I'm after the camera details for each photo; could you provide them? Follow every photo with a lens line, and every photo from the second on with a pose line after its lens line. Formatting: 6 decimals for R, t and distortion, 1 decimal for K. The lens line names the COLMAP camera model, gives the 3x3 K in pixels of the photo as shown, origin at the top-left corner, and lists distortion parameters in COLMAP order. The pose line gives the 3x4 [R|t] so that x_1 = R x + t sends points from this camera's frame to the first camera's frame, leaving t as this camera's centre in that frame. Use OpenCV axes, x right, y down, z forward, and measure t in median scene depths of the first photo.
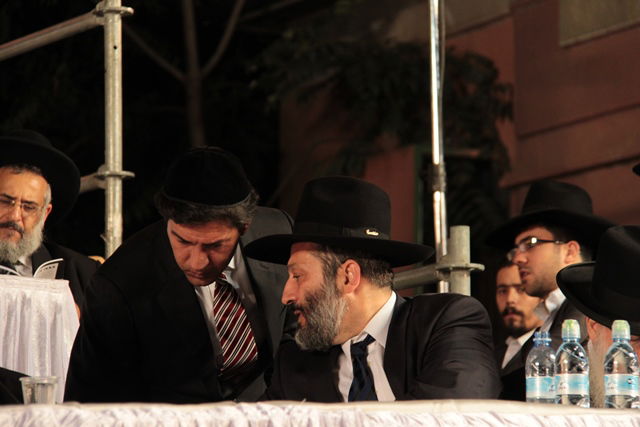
lens RADIAL K [[3870.8, 0, 320.0], [0, 3870.8, 213.5], [0, 0, 1]] dist [2.276745, 6.053172]
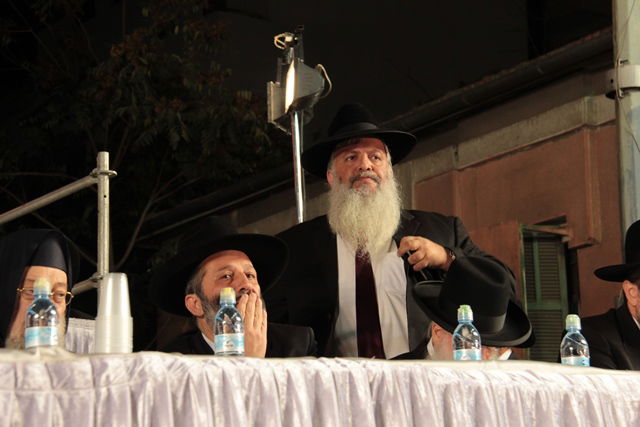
lens RADIAL K [[1720.3, 0, 320.0], [0, 1720.3, 213.5], [0, 0, 1]] dist [0.606995, 0.500682]
pose [[0.993135, 0.003102, 0.116932, -0.069389], [0.009213, 0.994469, -0.104630, 0.052647], [-0.116609, 0.104989, 0.987613, 0.453806]]
